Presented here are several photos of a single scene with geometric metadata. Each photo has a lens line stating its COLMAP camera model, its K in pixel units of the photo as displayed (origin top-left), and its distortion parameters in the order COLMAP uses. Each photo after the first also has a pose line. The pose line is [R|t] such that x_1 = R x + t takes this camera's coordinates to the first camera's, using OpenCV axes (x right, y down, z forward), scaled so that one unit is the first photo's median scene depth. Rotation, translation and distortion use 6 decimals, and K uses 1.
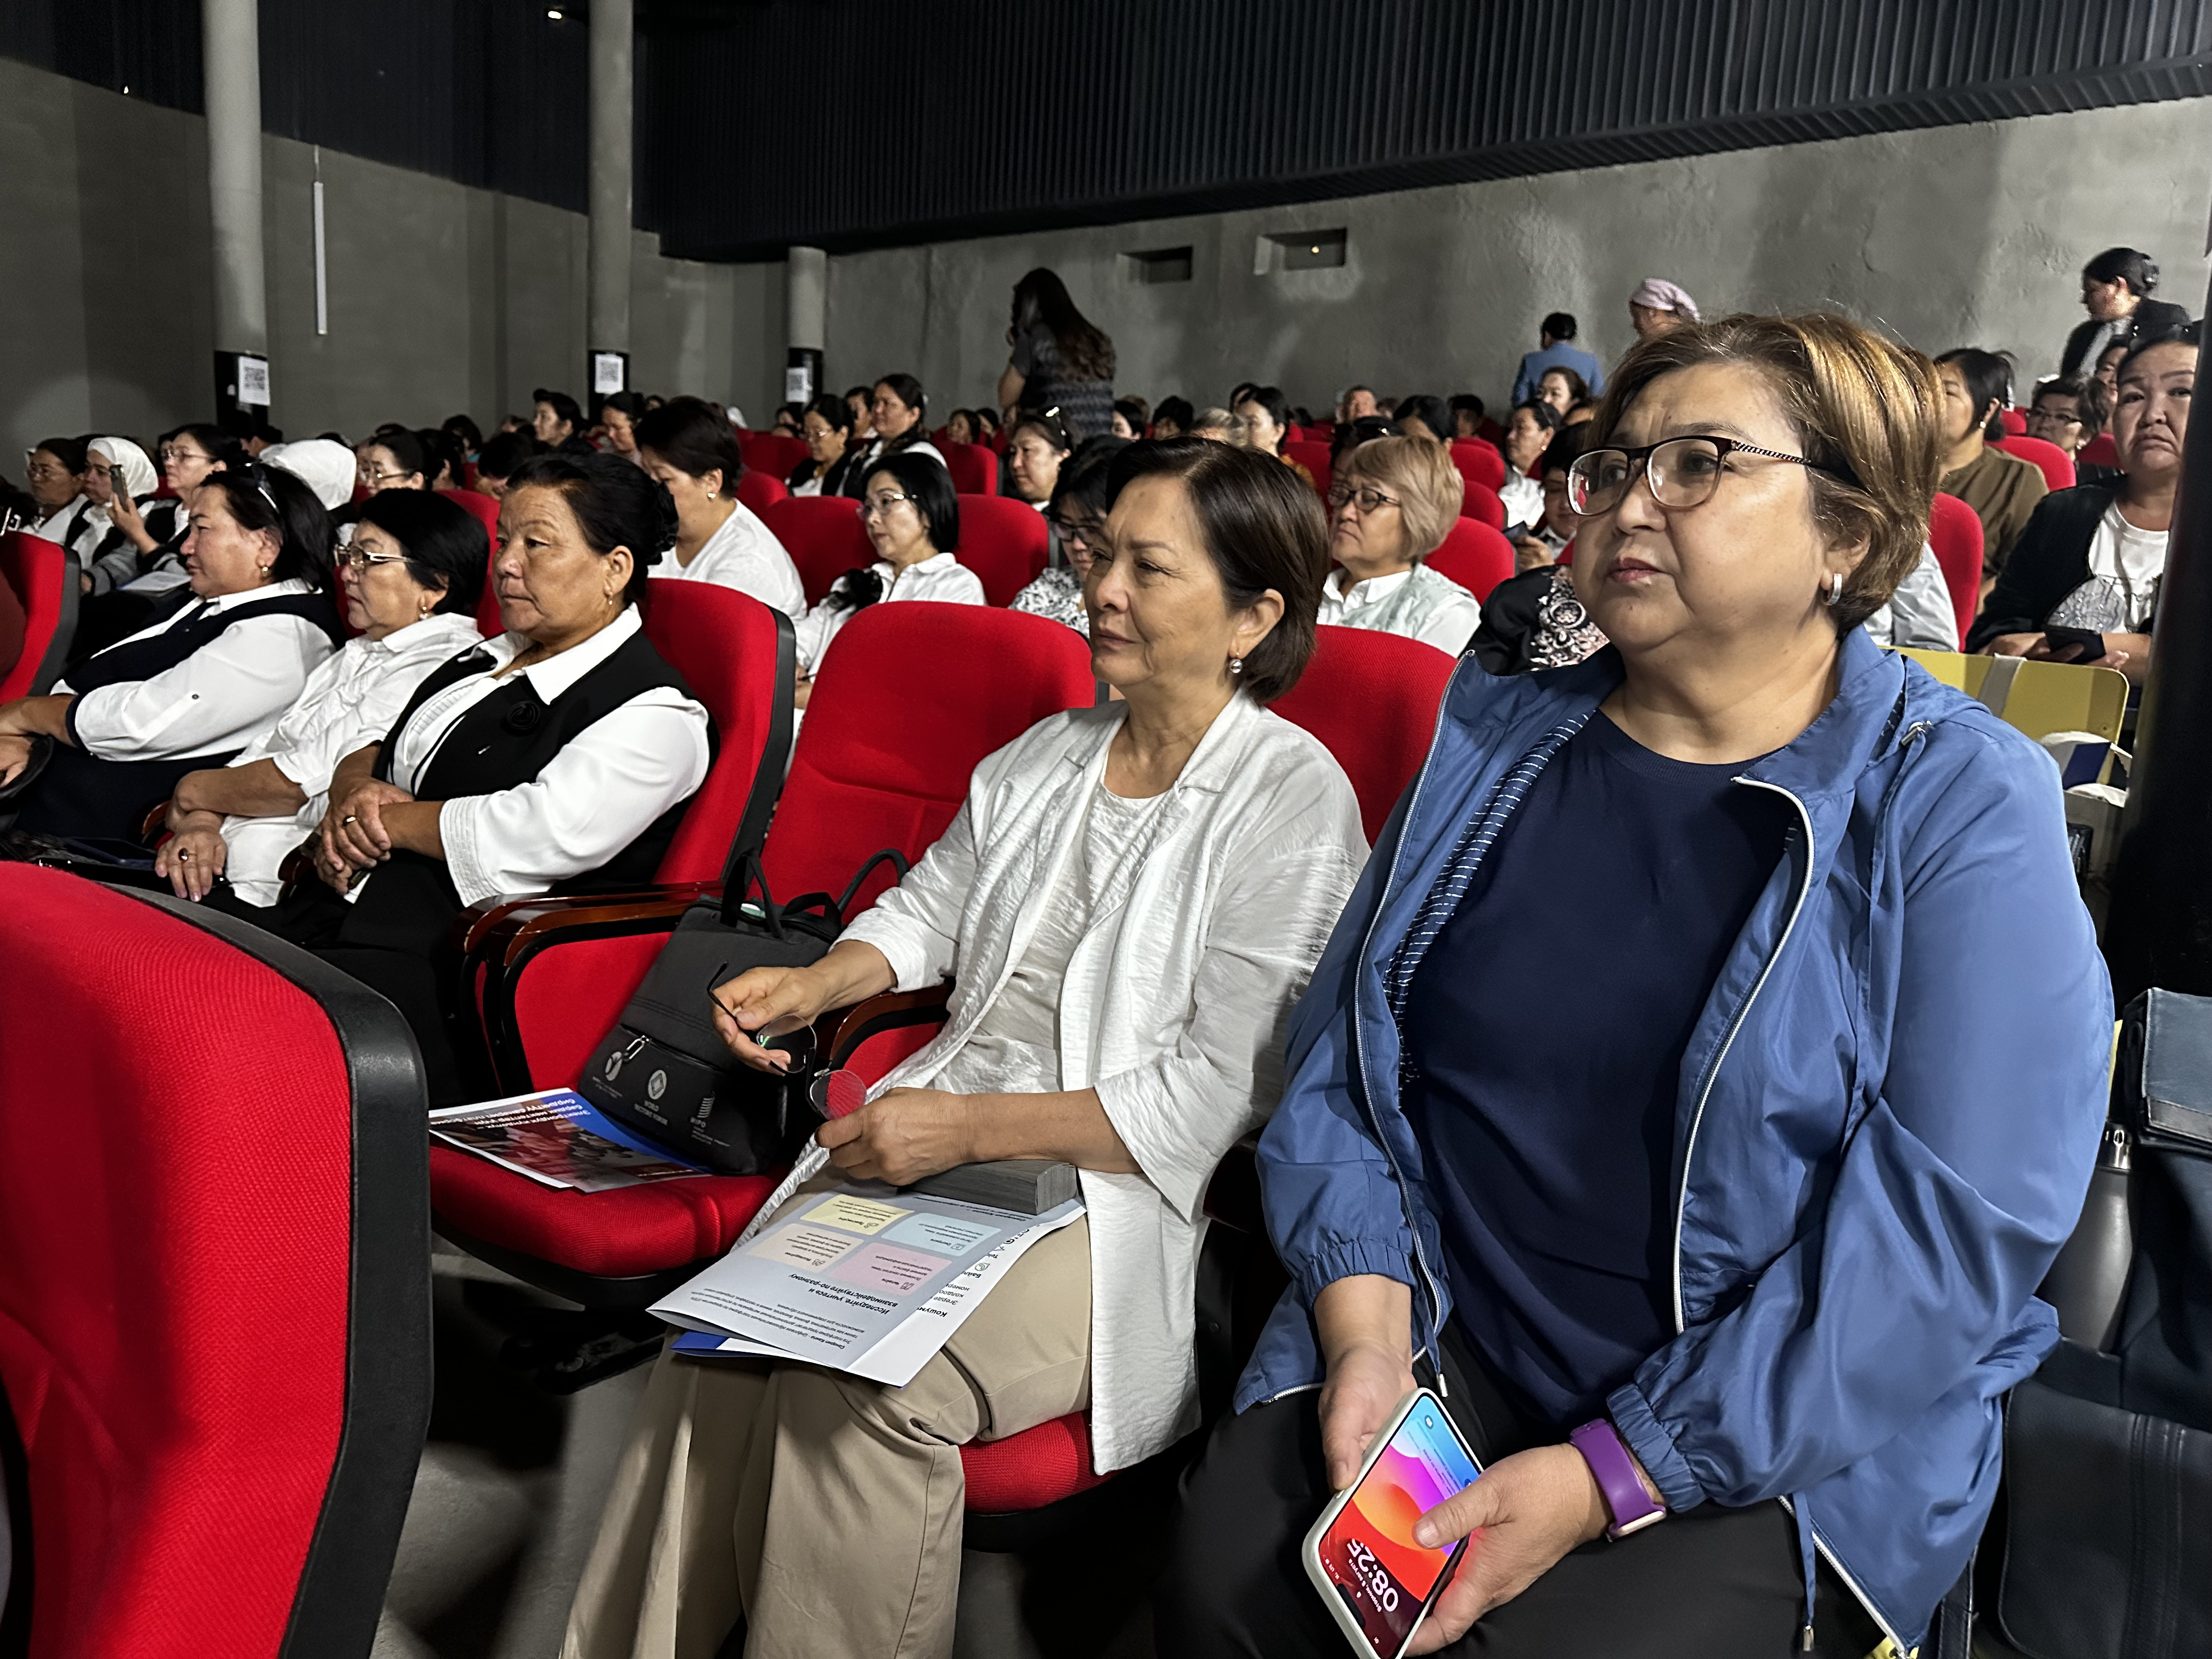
lens RADIAL K [[1613.4, 0, 1106.0], [0, 1613.4, 829.5], [0, 0, 1]] dist [0.029836, -0.026010]
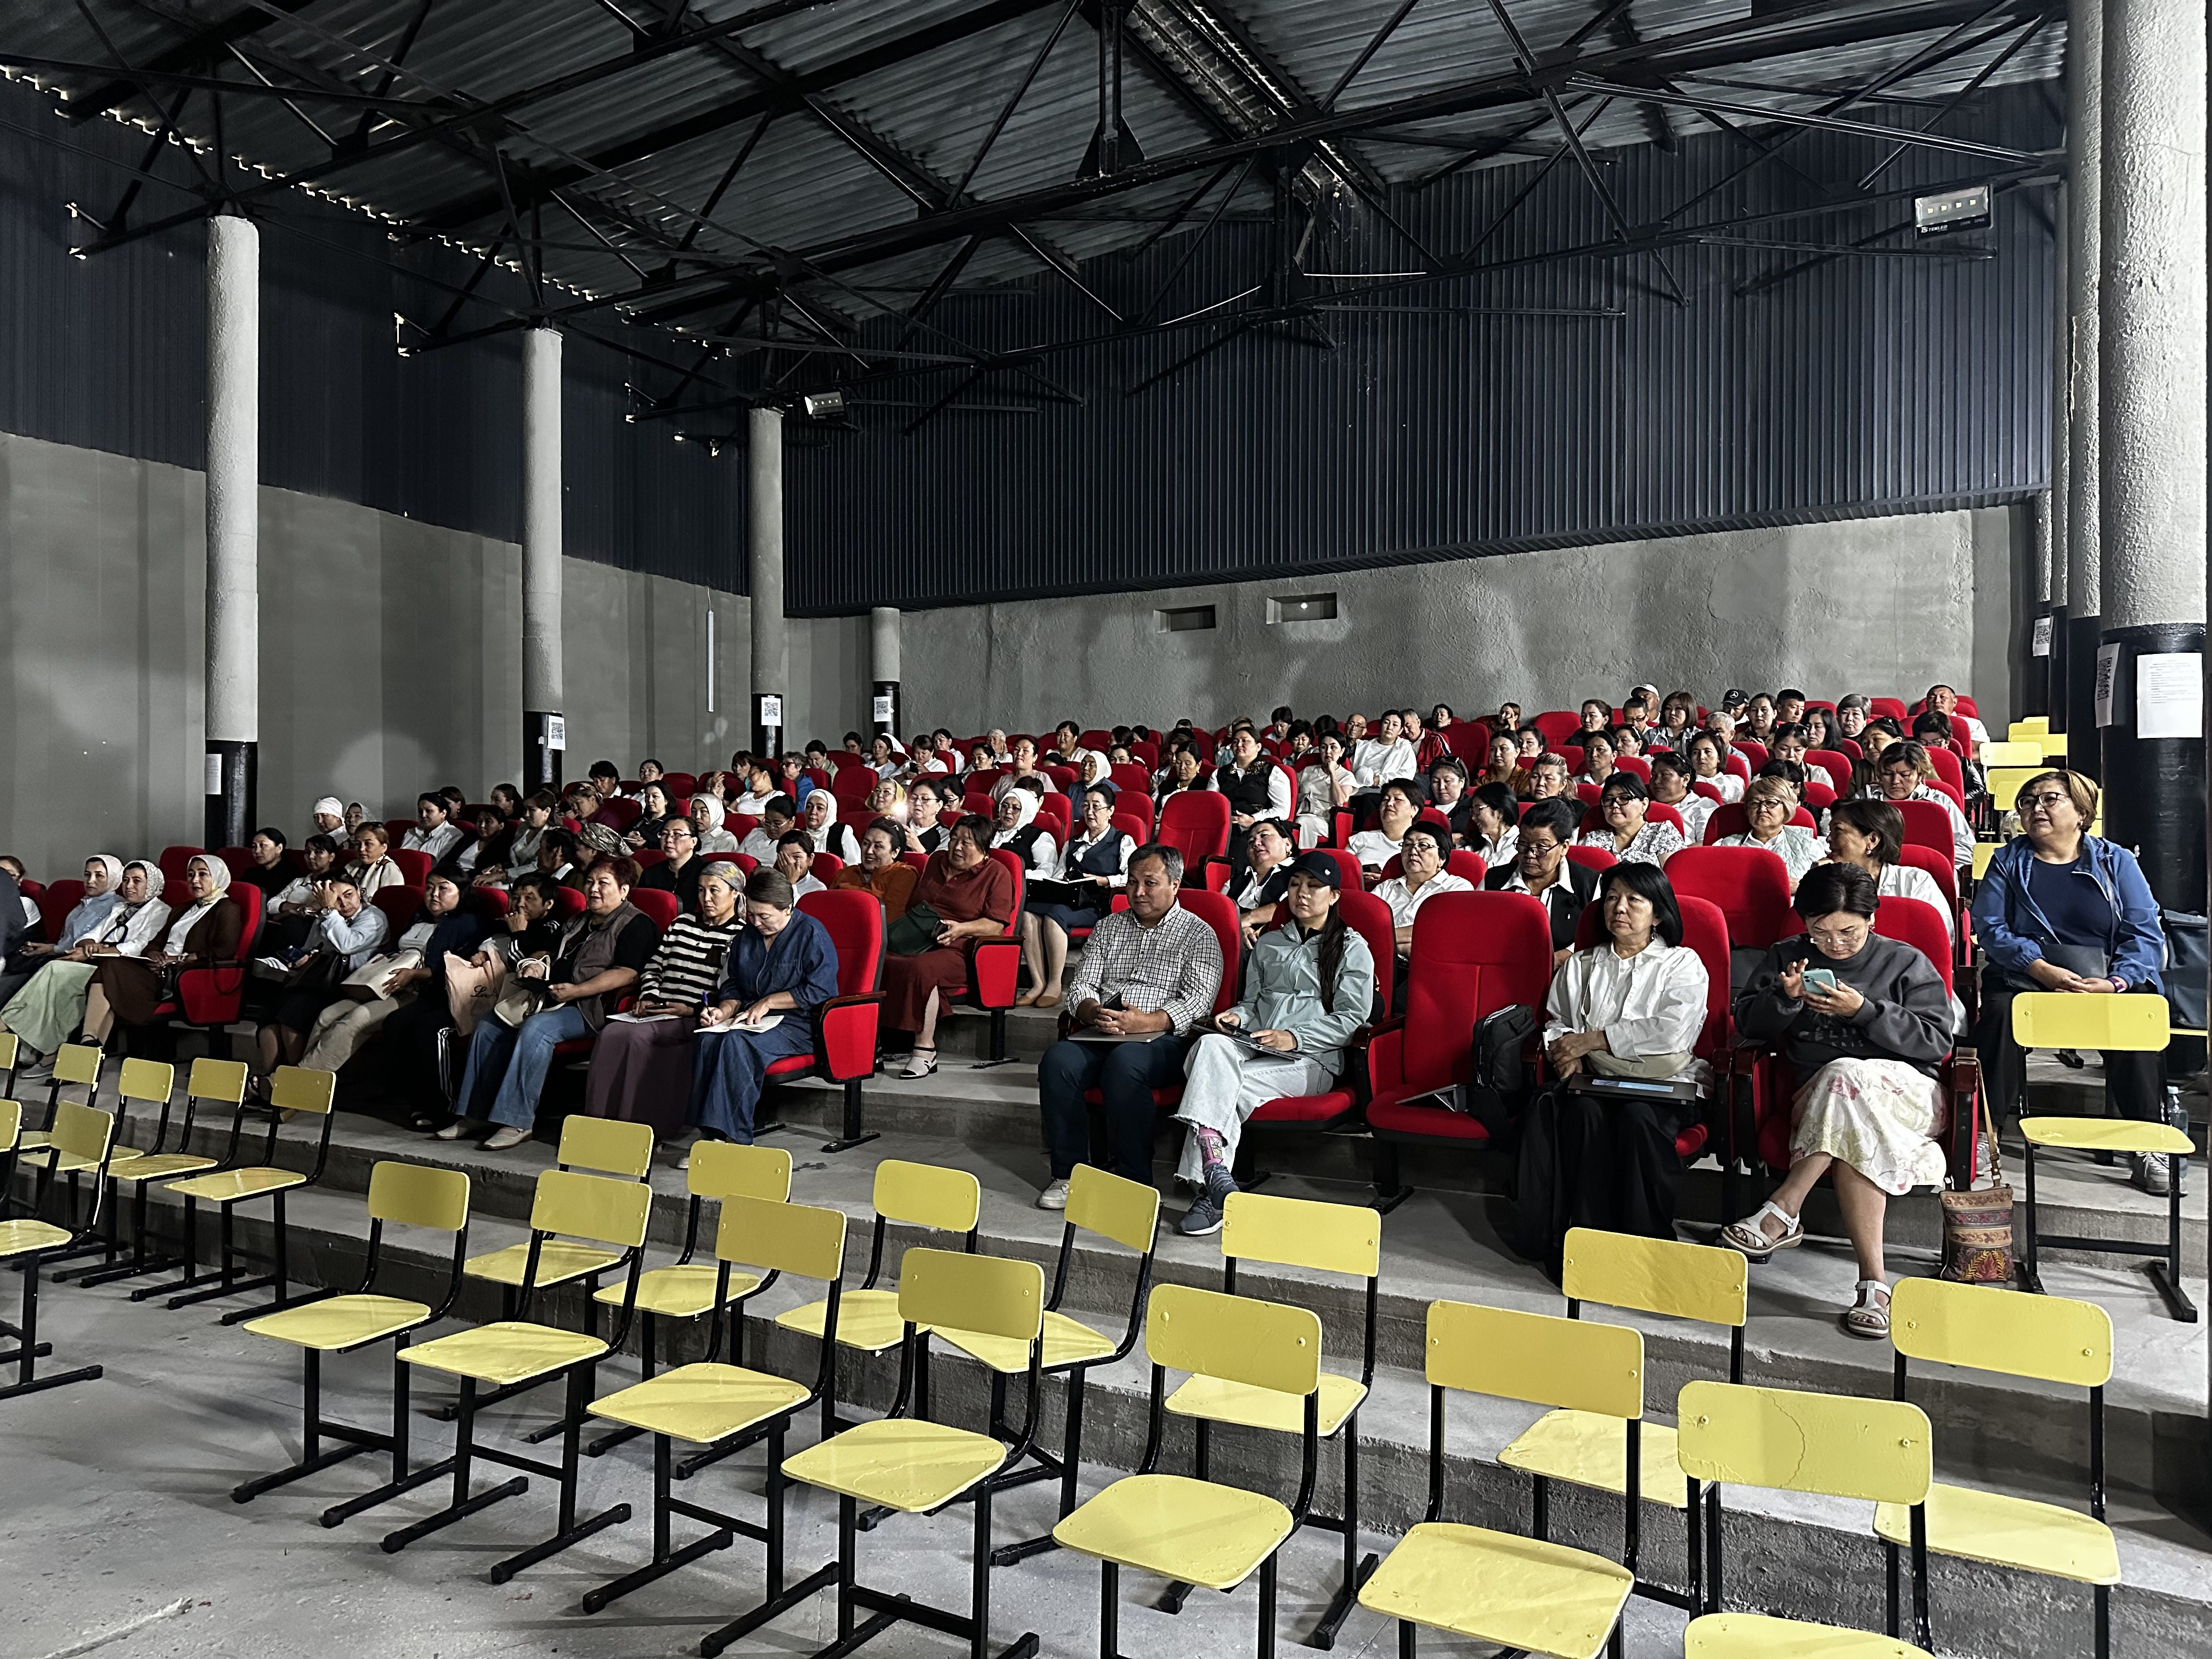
lens RADIAL K [[1561.9, 0, 1090.5], [0, 1561.9, 855.3], [0, 0, 1]] dist [0.213613, -0.359525]
pose [[0.984416, -0.061537, 0.164736, -0.304460], [0.084451, 0.987113, -0.135923, 0.032389], [-0.154249, 0.147717, 0.976927, -0.298509]]
